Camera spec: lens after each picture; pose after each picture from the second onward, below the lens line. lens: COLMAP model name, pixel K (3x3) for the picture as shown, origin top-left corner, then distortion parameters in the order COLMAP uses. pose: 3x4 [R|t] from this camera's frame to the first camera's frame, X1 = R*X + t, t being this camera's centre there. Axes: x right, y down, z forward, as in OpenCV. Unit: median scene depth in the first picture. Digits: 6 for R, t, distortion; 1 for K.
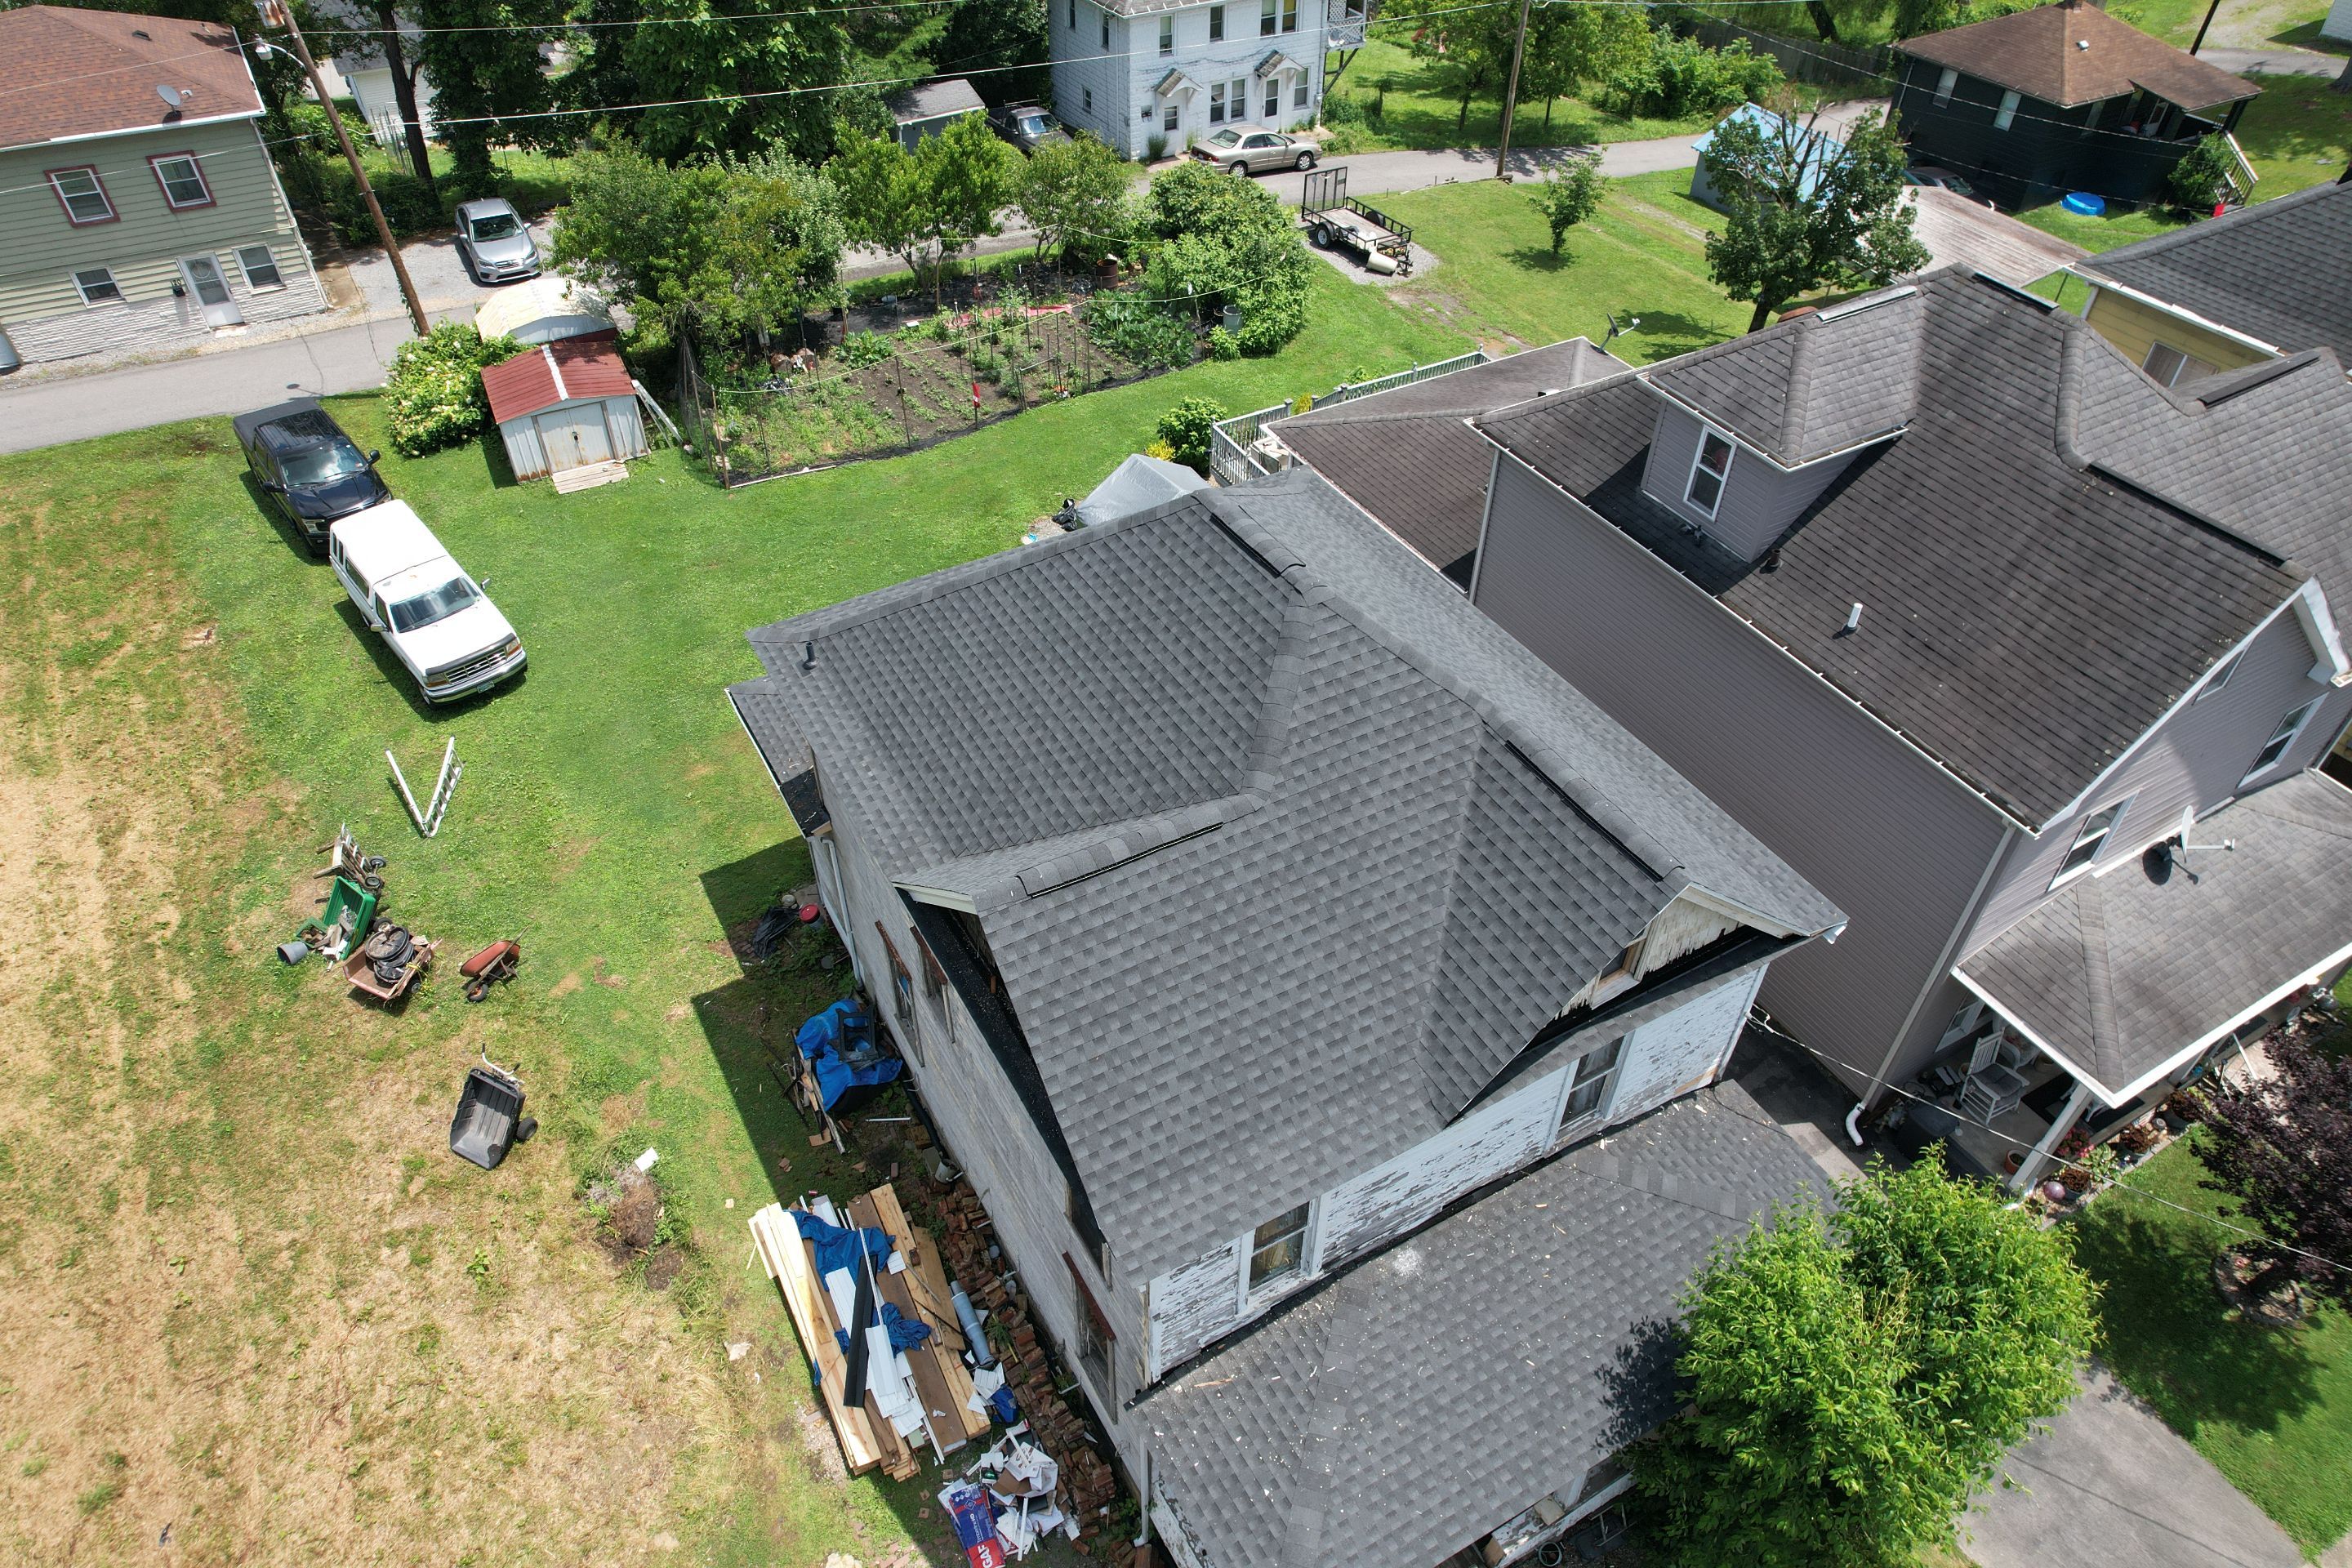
lens RADIAL K [[1511.9, 0, 1177.0], [0, 1511.9, 779.9], [0, 0, 1]] dist [-0.078592, 0.072082]
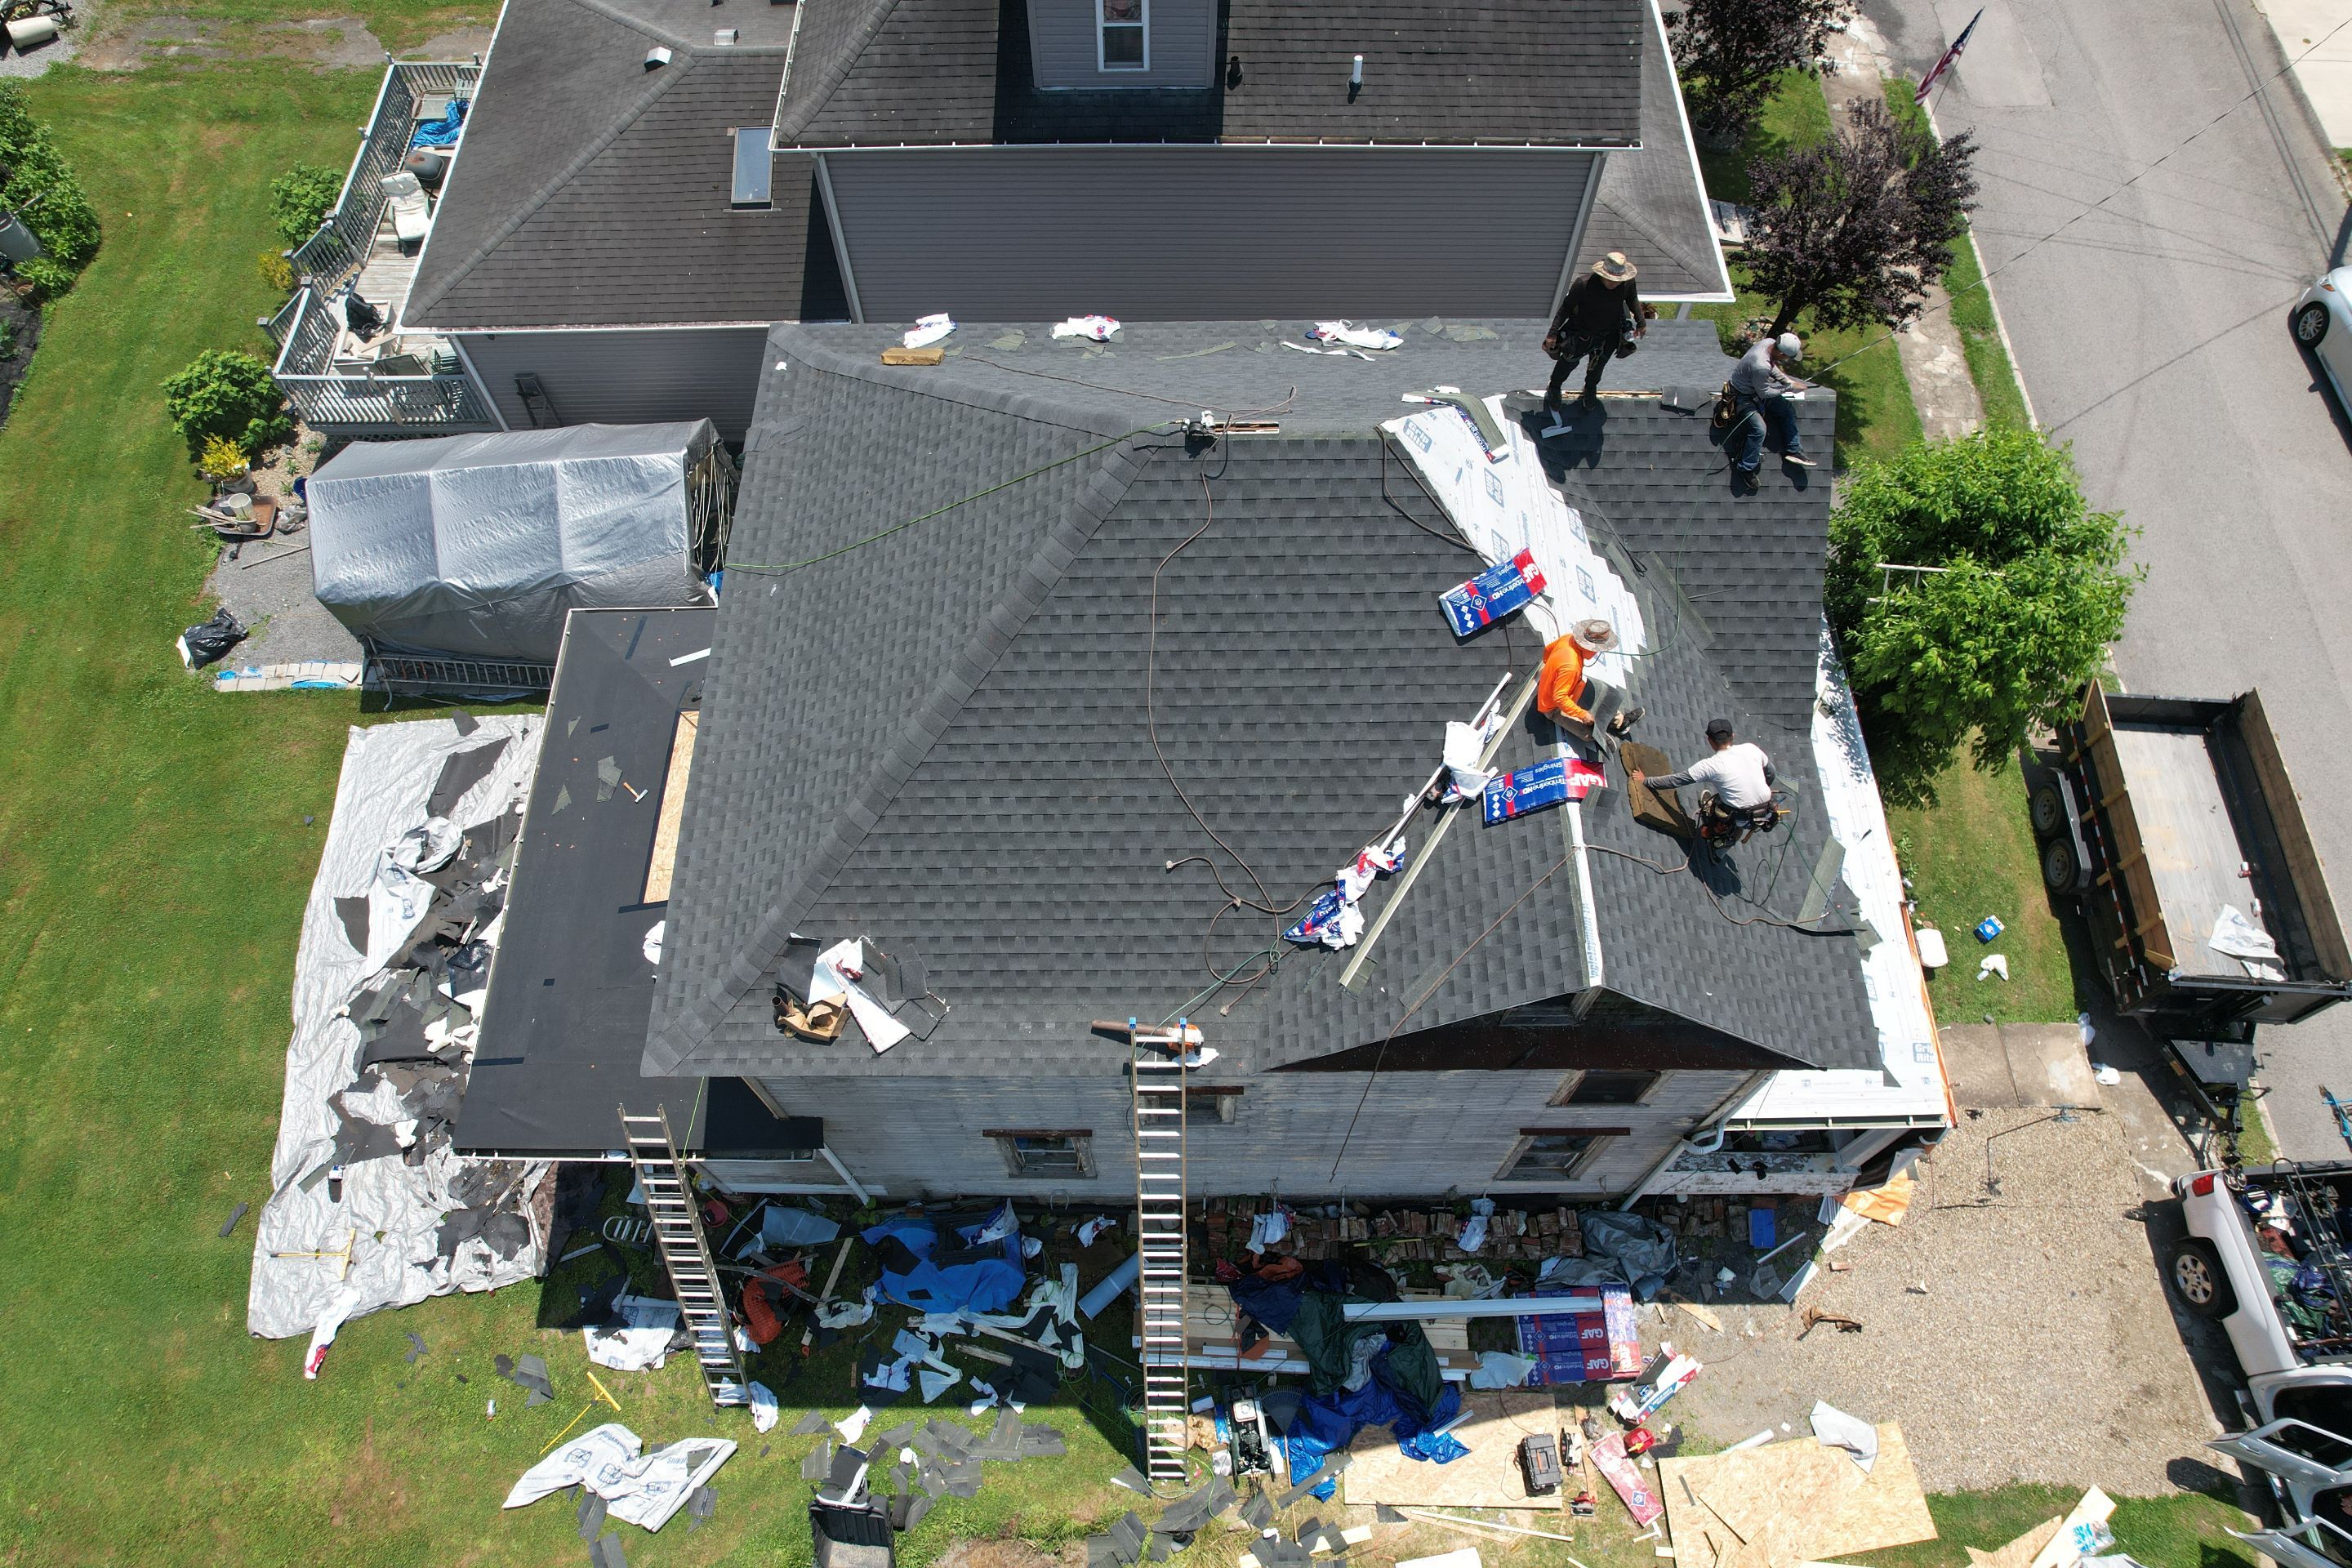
lens RADIAL K [[1511.9, 0, 1176.5], [0, 1511.9, 791.8], [0, 0, 1]] dist [-0.078592, 0.072082]
pose [[0.491897, -0.774887, 0.396974, -0.302508], [0.593783, 0.632033, 0.497952, -0.327678], [-0.636757, -0.009224, 0.771009, 0.312136]]
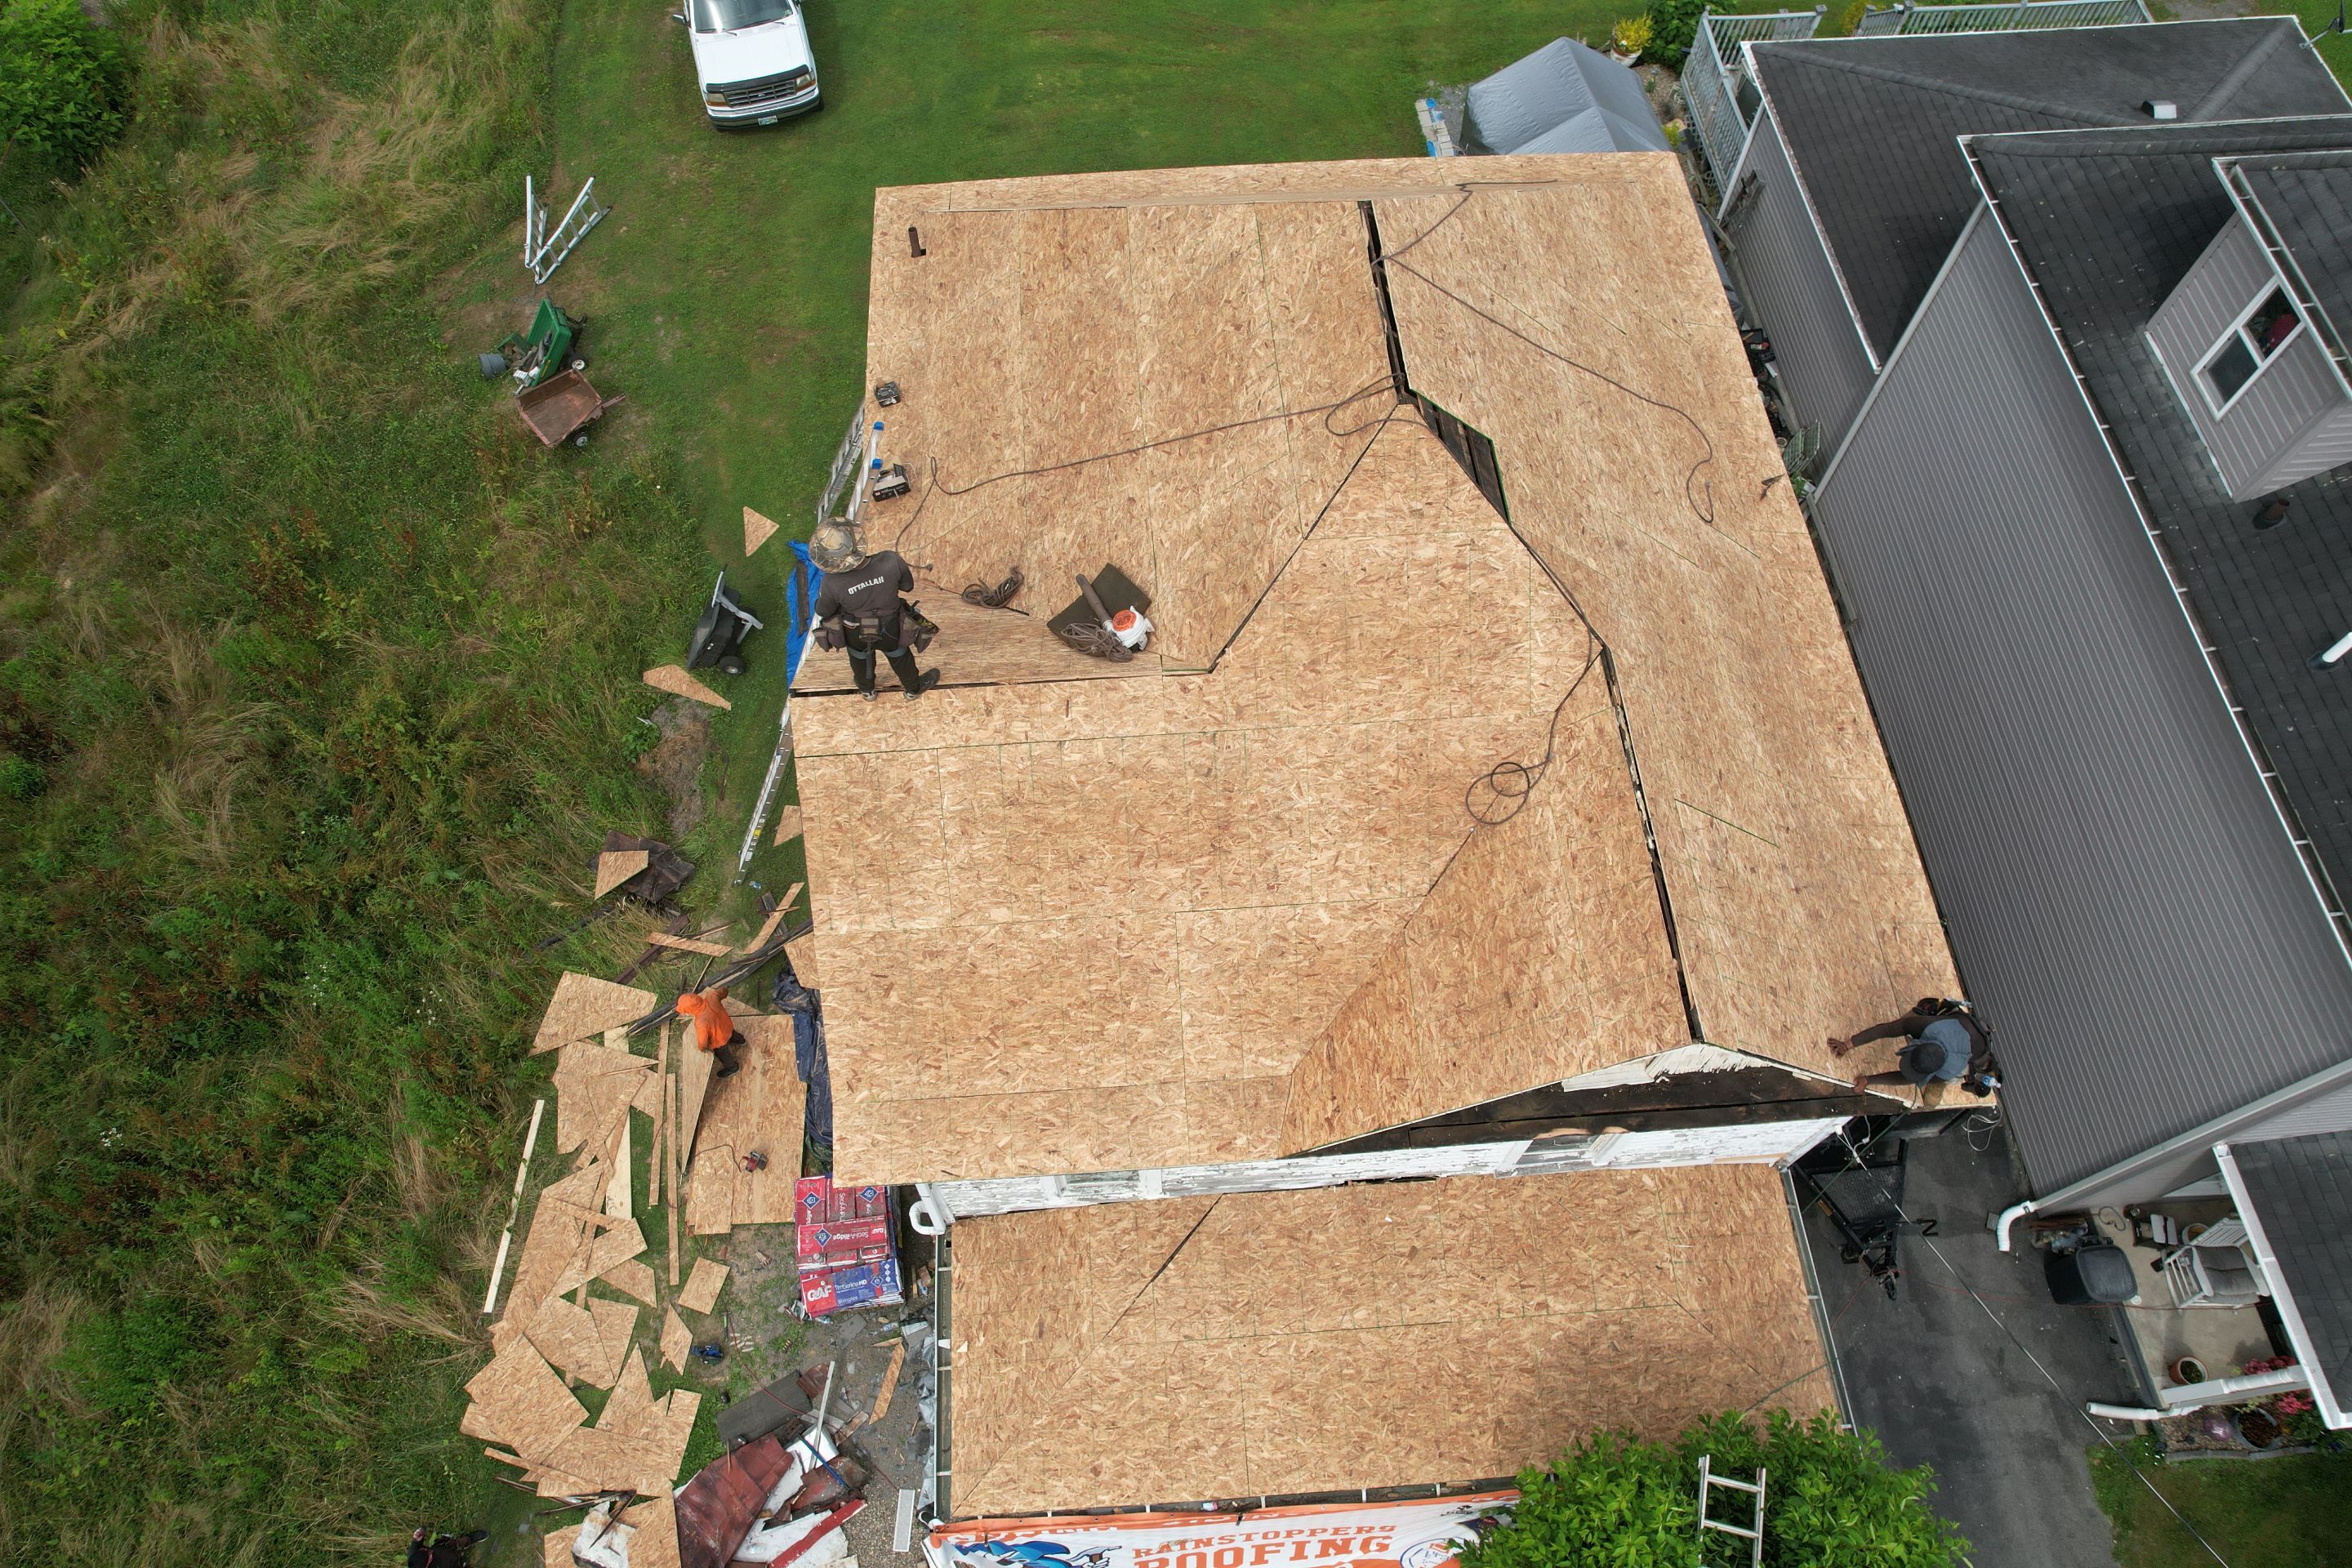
lens RADIAL K [[1511.9, 0, 1170.0], [0, 1511.9, 787.7], [0, 0, 1]] dist [-0.078592, 0.072082]
pose [[0.901258, 0.375482, -0.216212, 0.141697], [-0.284387, 0.889109, 0.358622, -0.129835], [0.326892, -0.261723, 0.908098, 0.208485]]
